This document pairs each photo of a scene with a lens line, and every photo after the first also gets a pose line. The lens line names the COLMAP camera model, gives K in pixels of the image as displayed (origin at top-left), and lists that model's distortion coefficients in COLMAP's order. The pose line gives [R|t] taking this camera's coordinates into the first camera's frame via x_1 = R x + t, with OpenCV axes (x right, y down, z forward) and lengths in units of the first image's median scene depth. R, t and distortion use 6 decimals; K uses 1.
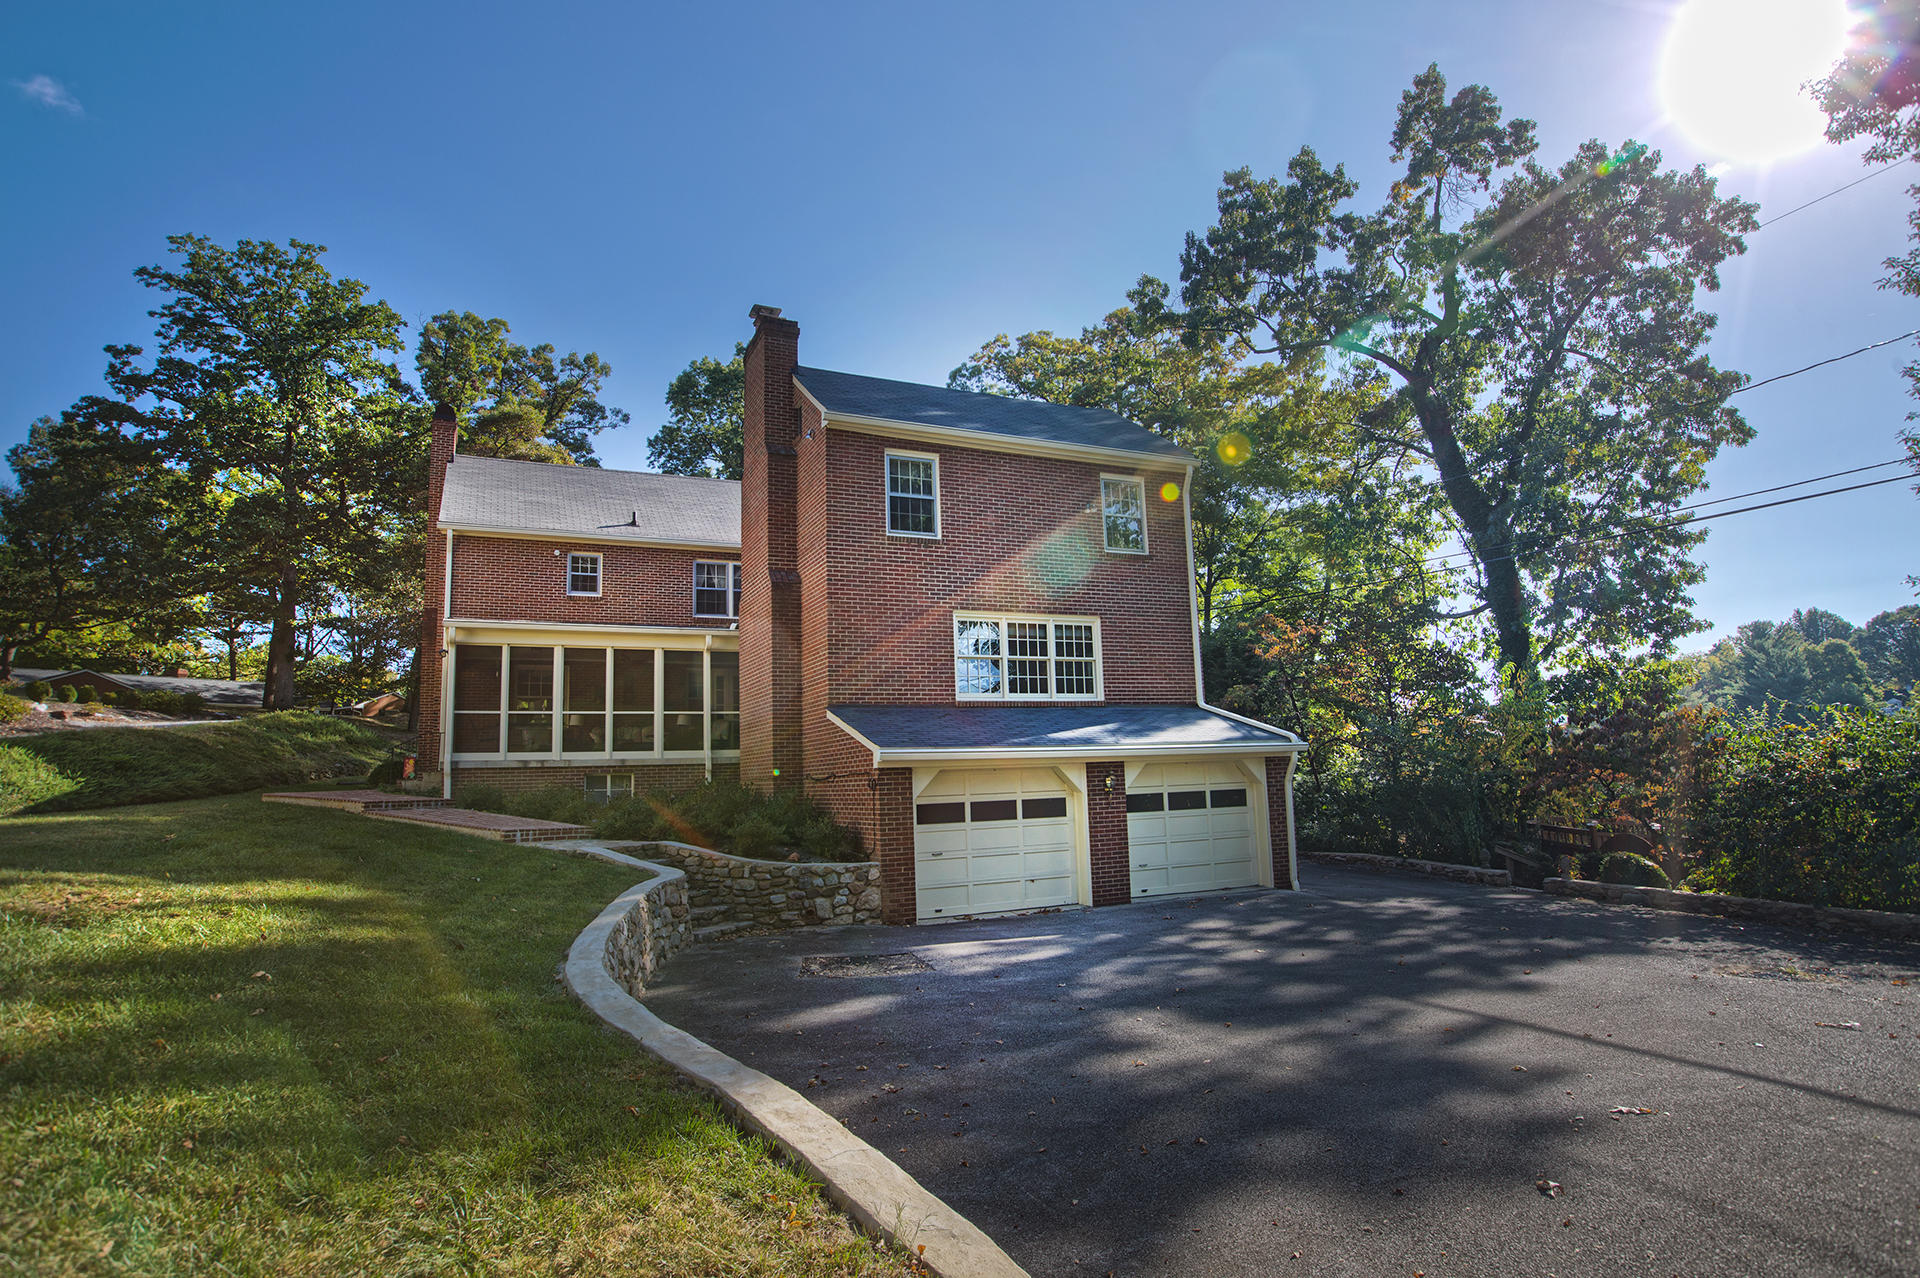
lens RADIAL K [[1017.3, 0, 960.0], [0, 1017.3, 639.0], [0, 0, 1]] dist [-0.031970, 0.025797]
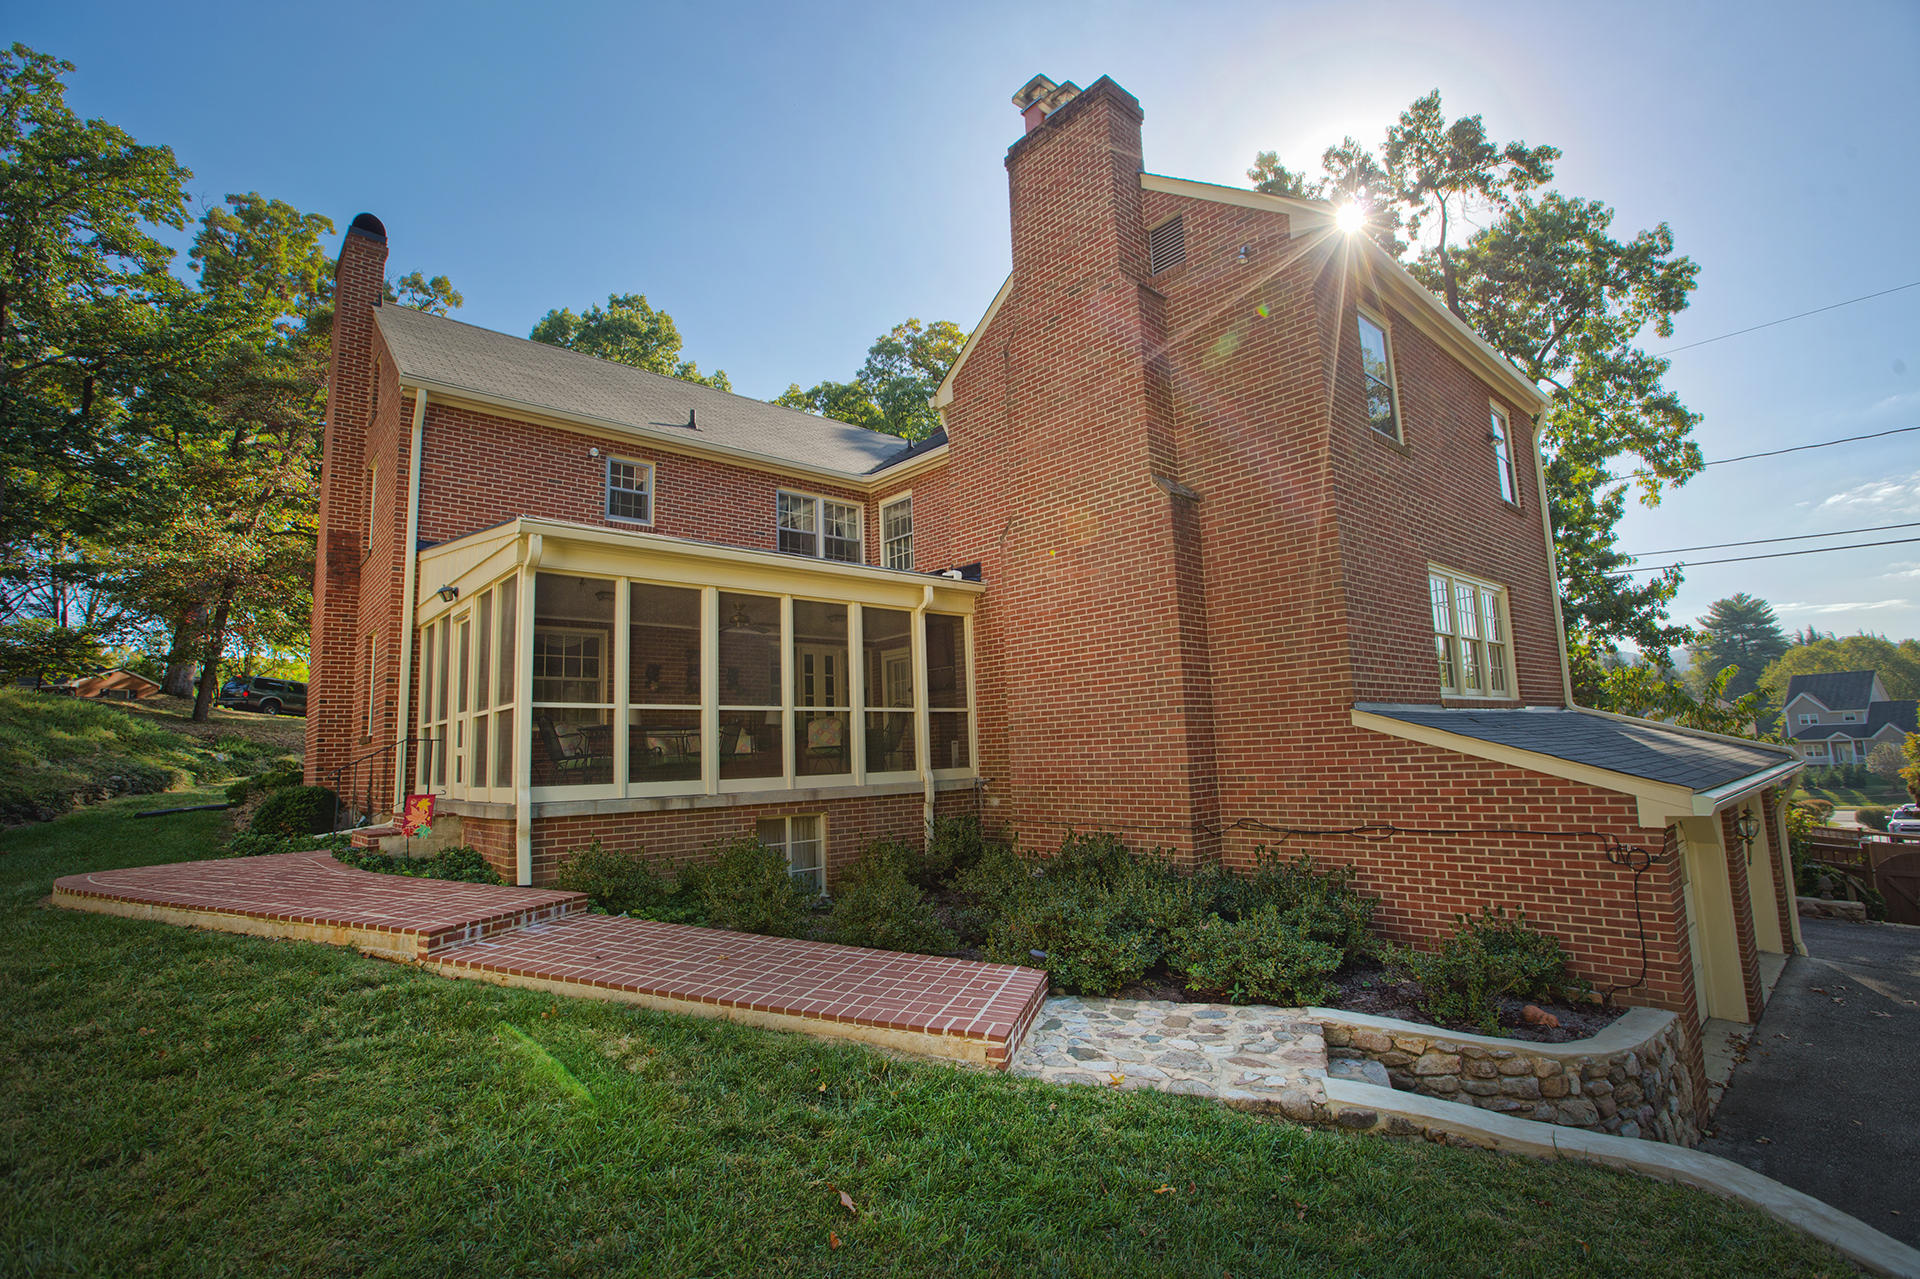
lens RADIAL K [[872.7, 0, 960.0], [0, 872.7, 639.5], [0, 0, 1]] dist [-0.031721, 0.007602]
pose [[0.956145, 0.035453, 0.290742, -0.406588], [-0.034604, 0.999369, -0.008062, 0.034631], [-0.290844, -0.002353, 0.956768, 0.506929]]
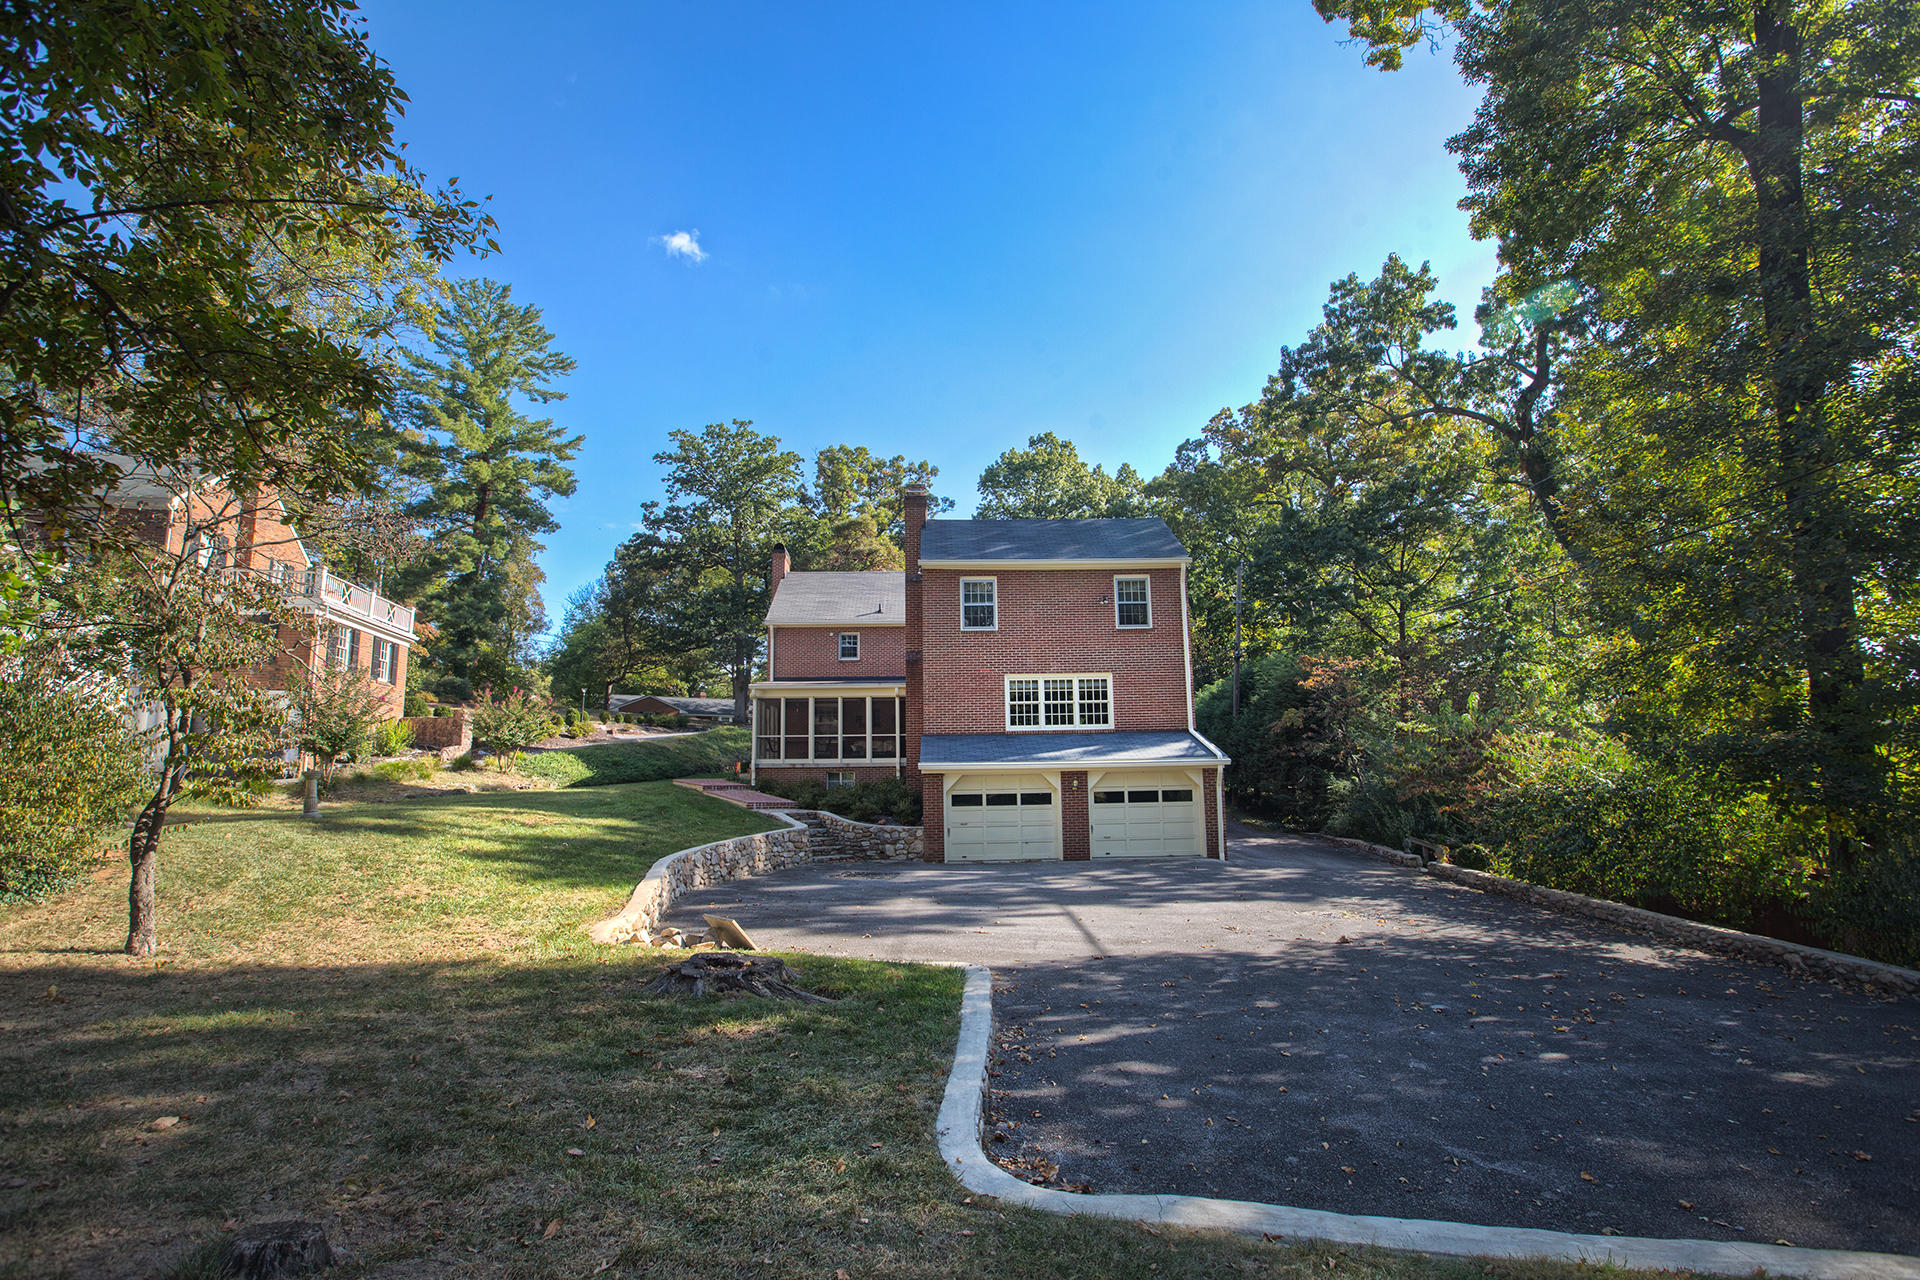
lens RADIAL K [[902.5, 0, 960.0], [0, 902.5, 640.0], [0, 0, 1]] dist [-0.038885, 0.000930]
pose [[0.915099, -0.042071, -0.401028, 0.455944], [0.040990, 0.999096, -0.011280, -0.062706], [0.401140, -0.006116, 0.915996, -0.302486]]
